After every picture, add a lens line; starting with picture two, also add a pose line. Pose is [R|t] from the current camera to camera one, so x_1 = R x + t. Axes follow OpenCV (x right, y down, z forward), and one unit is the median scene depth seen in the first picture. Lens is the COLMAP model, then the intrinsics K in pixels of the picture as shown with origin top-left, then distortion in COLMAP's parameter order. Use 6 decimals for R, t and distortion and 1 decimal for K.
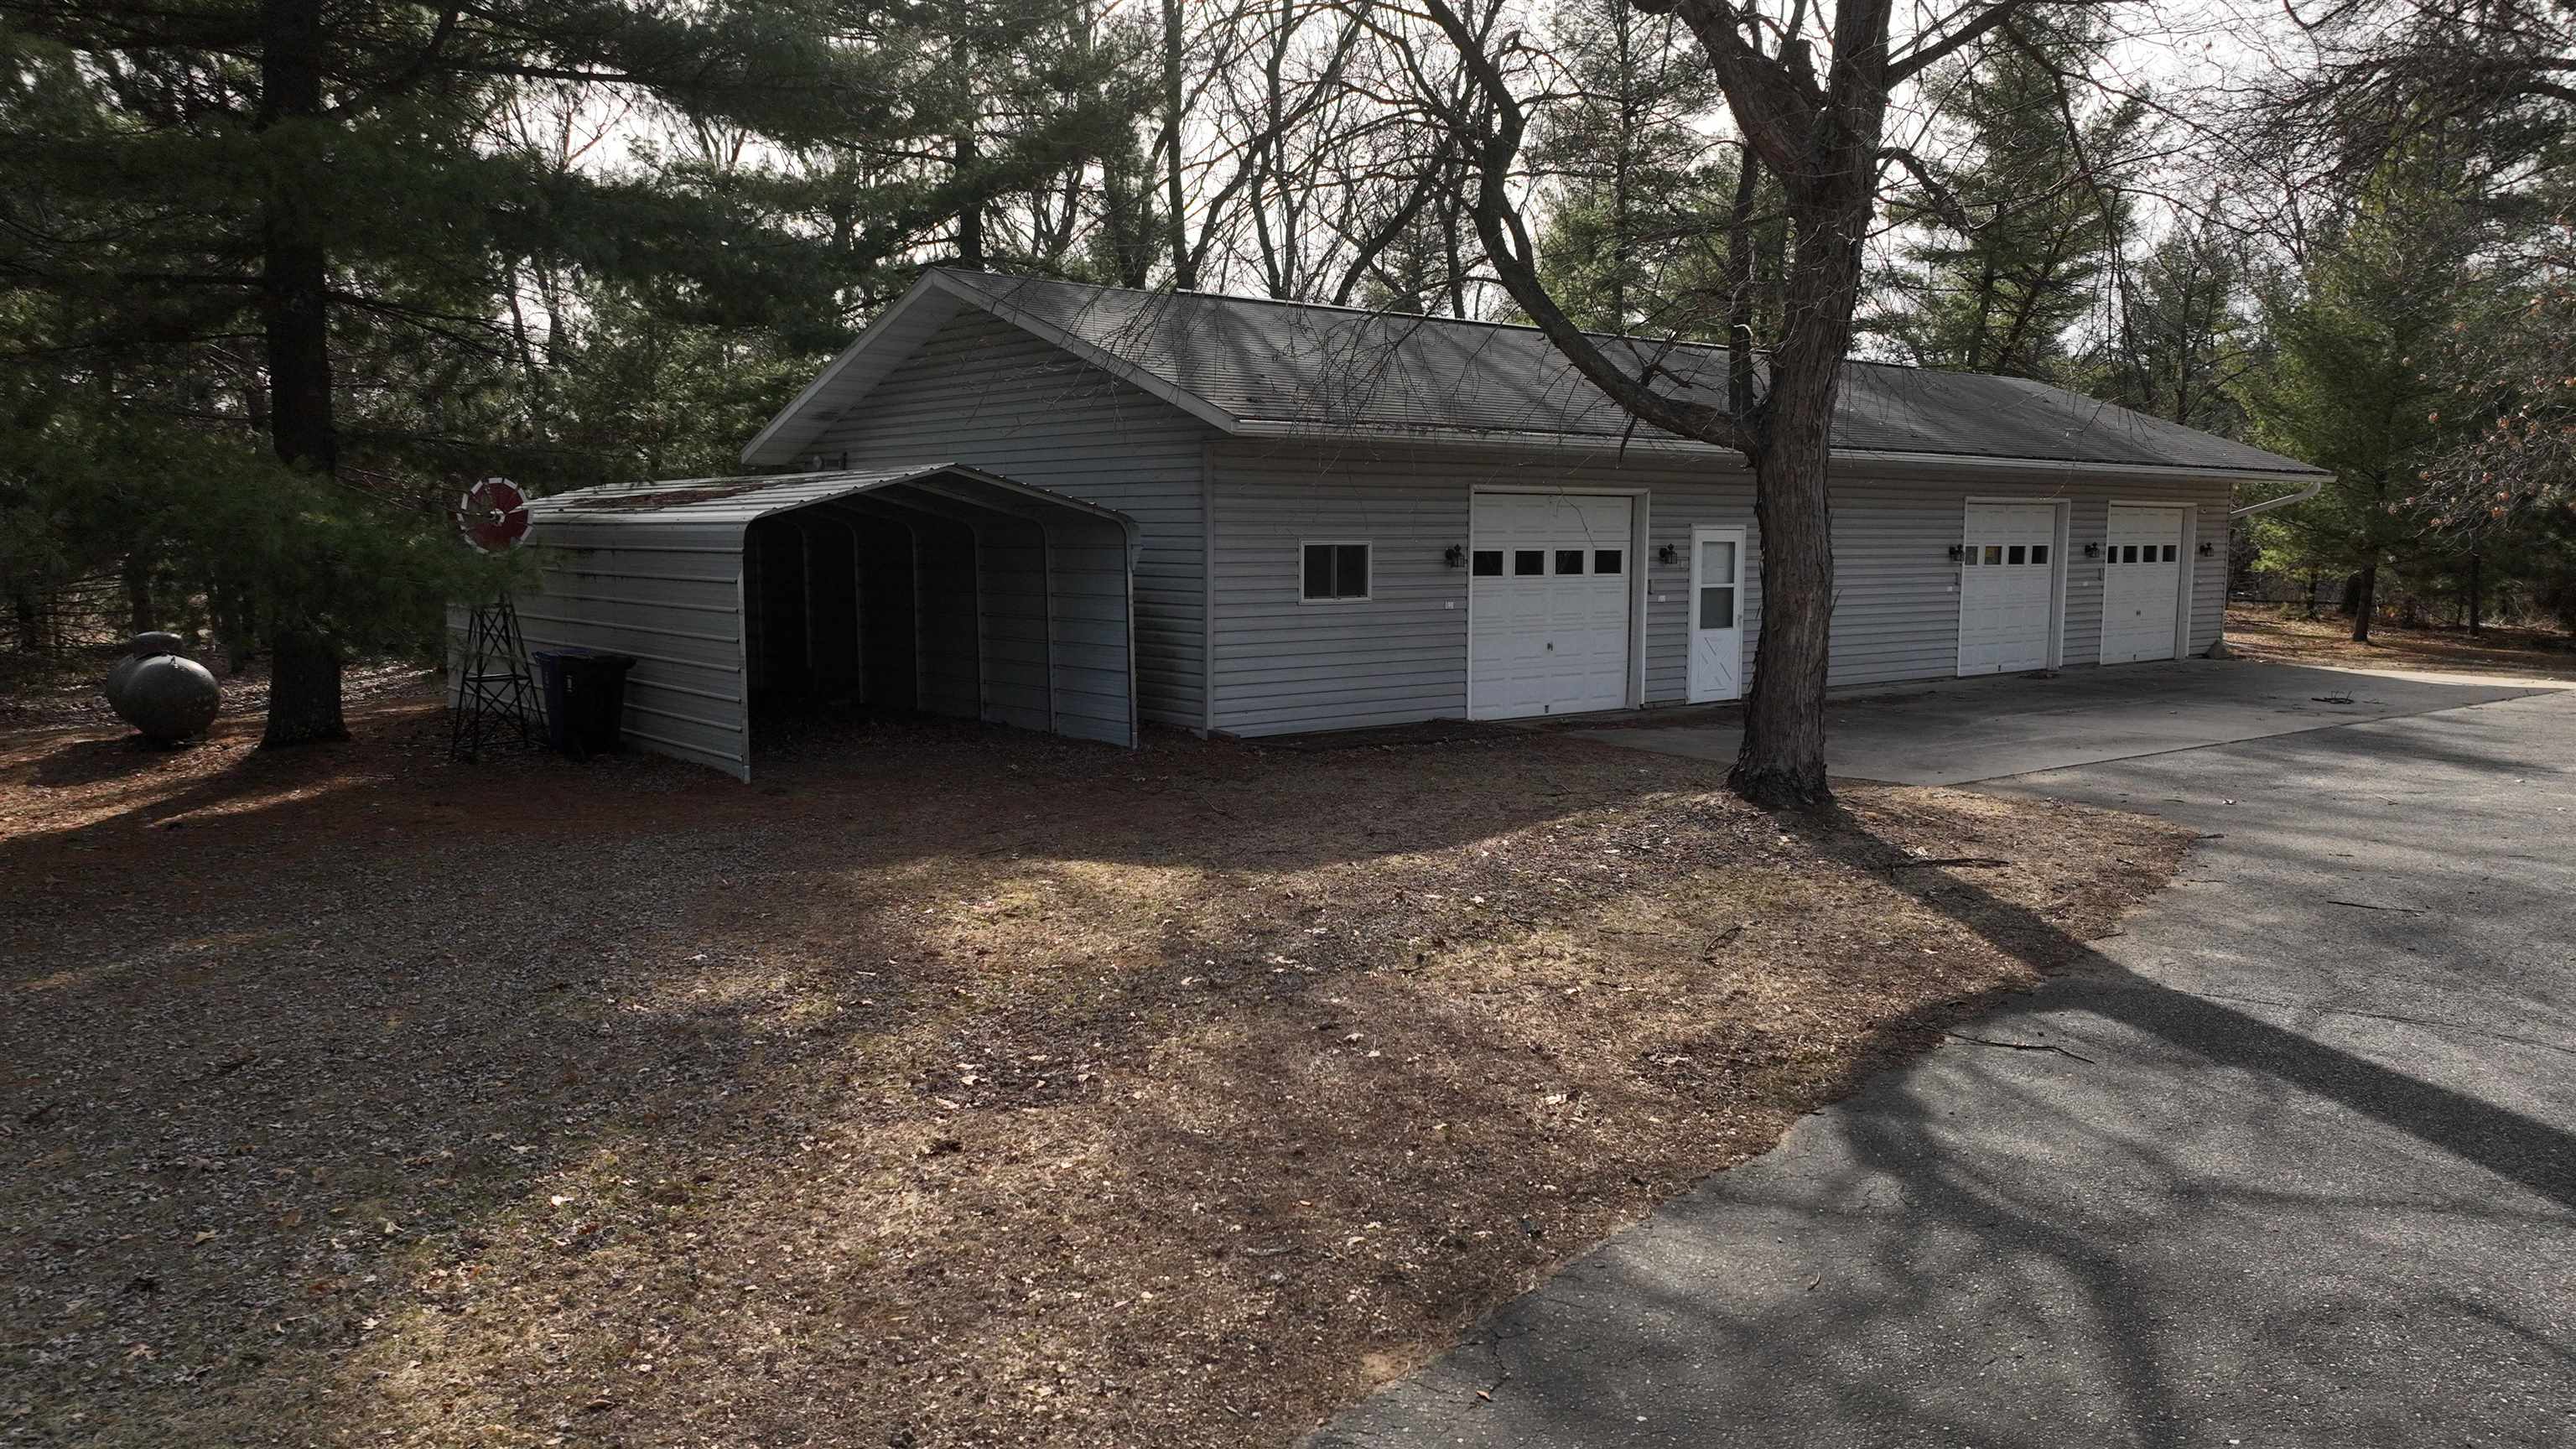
lens RADIAL K [[1839.8, 0, 1274.8], [0, 1839.8, 721.3], [0, 0, 1]] dist [-0.003224, 0.013584]
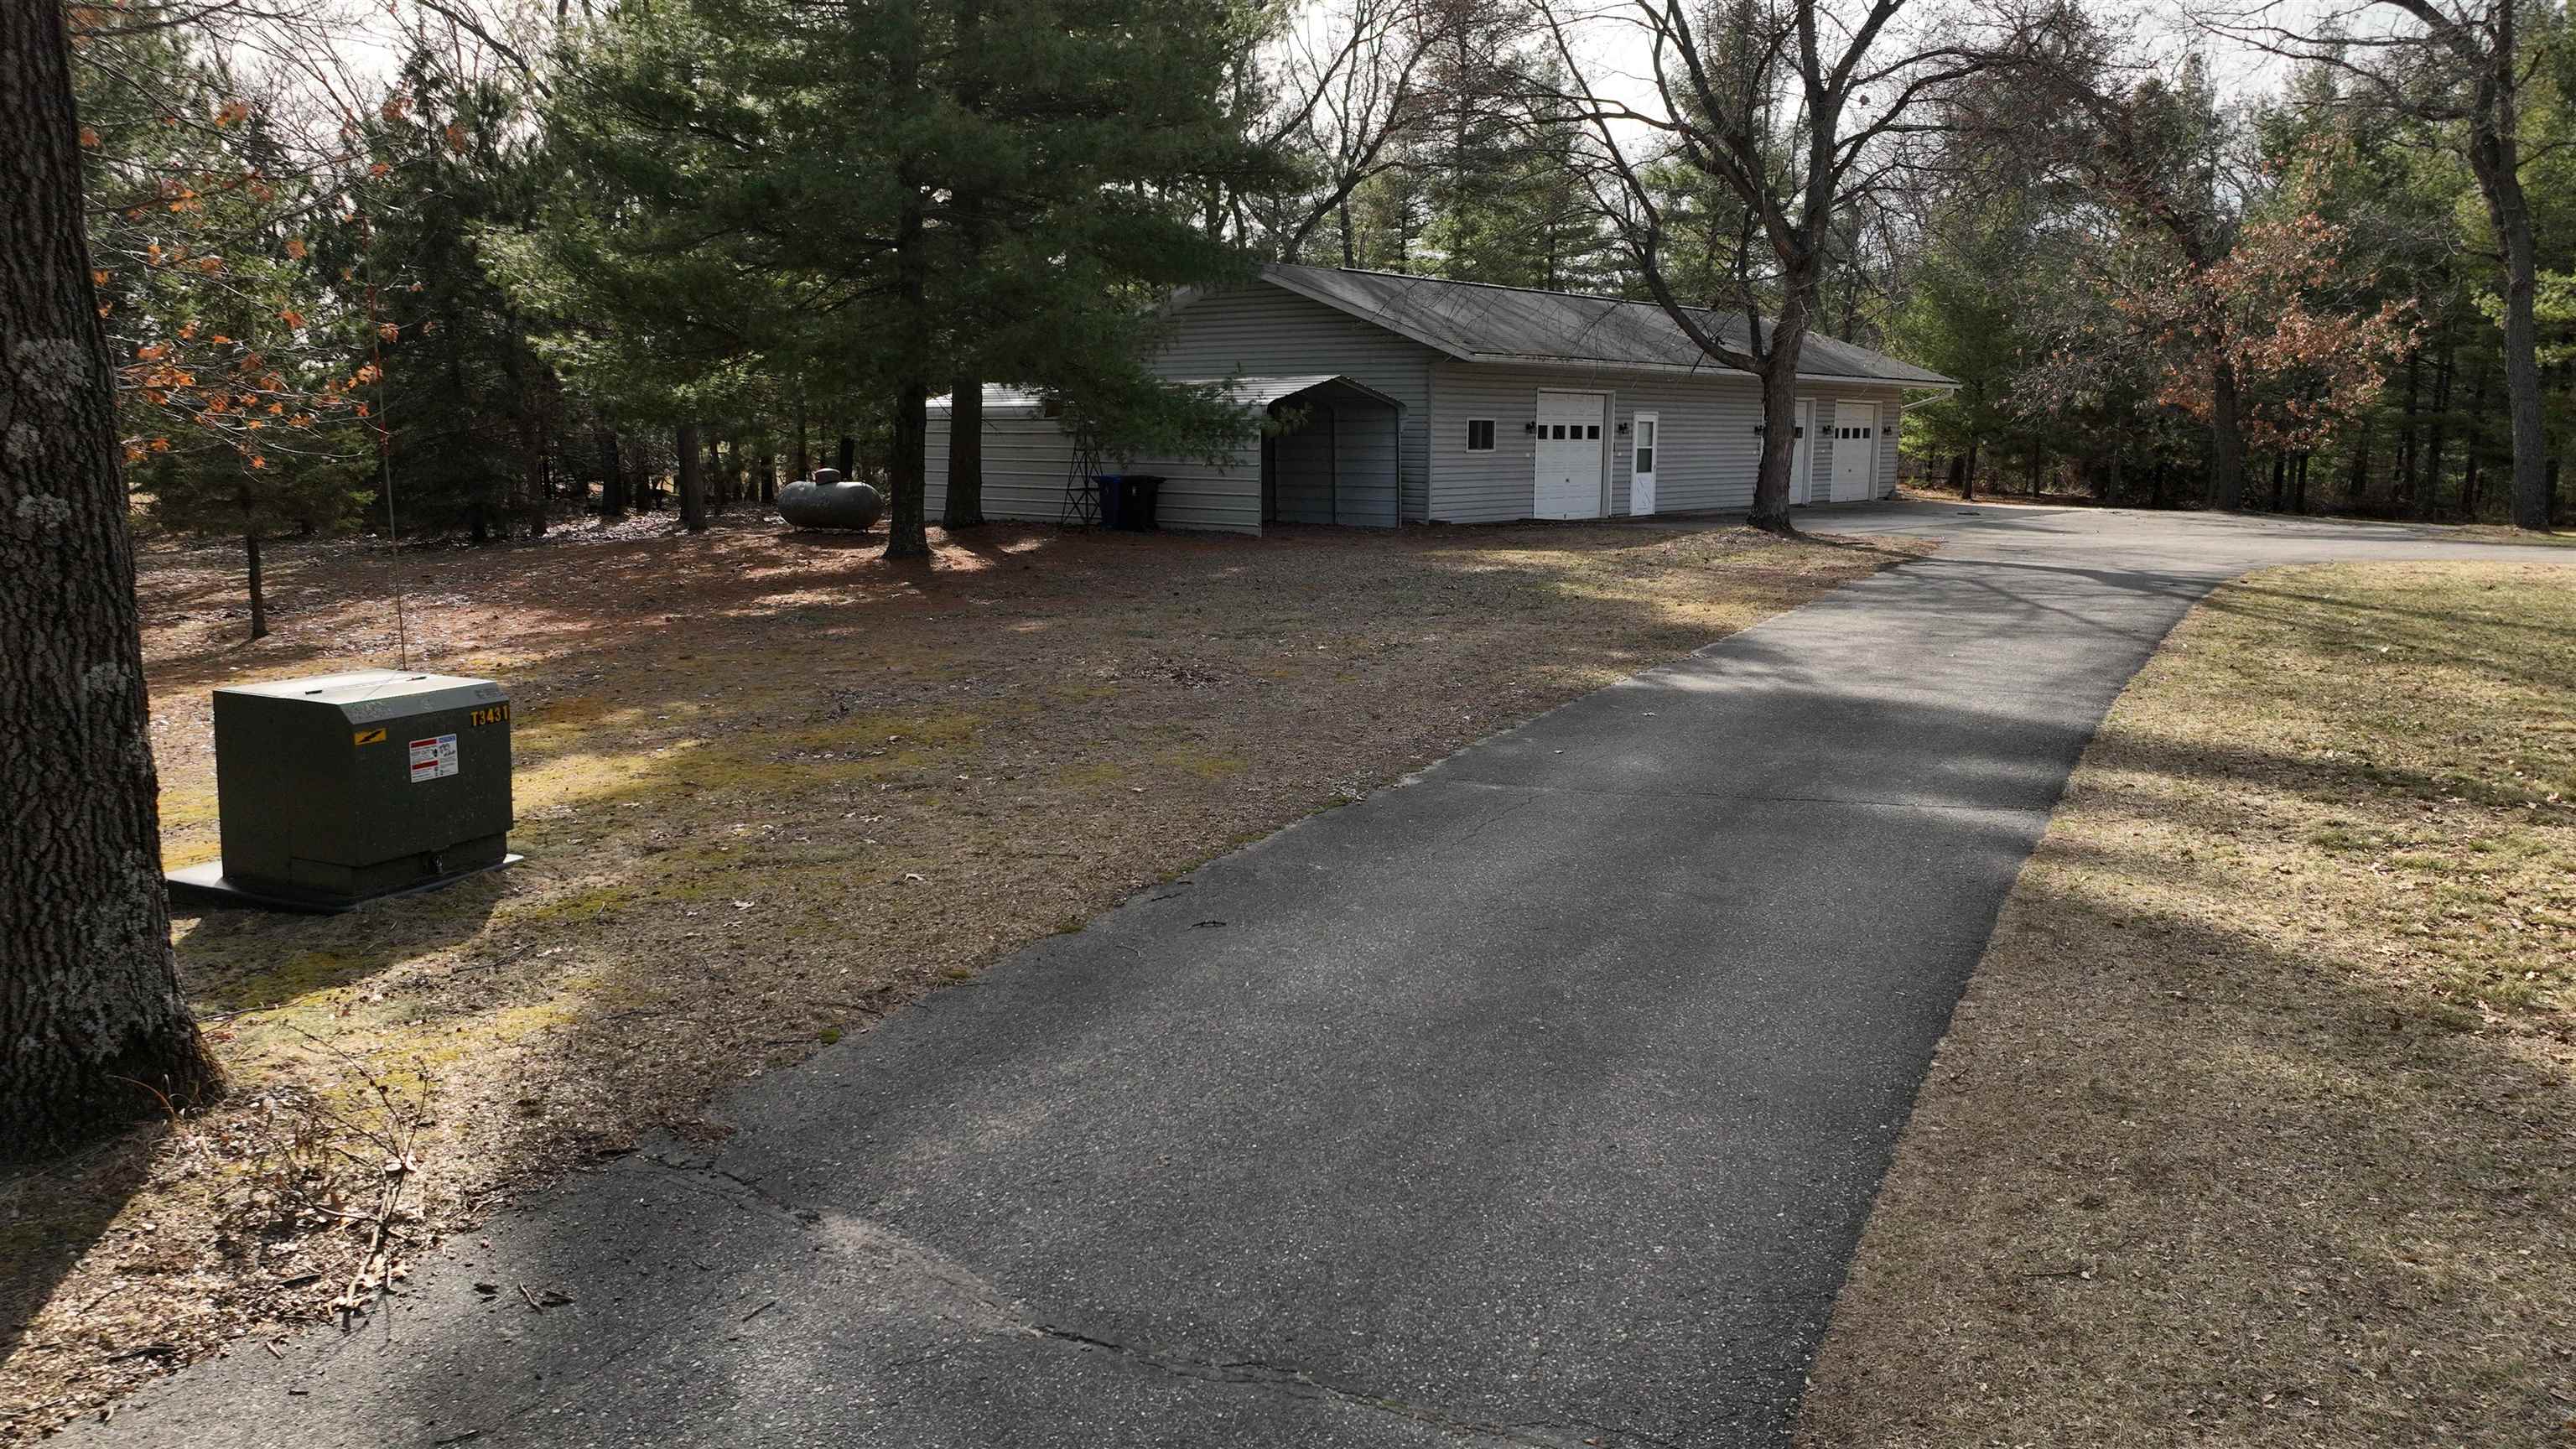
lens RADIAL K [[1839.8, 0, 1293.6], [0, 1839.8, 723.3], [0, 0, 1]] dist [-0.003224, 0.013584]
pose [[0.980535, -0.028831, 0.194216, -0.361484], [0.018103, 0.998222, 0.056786, 0.068487], [-0.195508, -0.052165, 0.979314, -0.541844]]
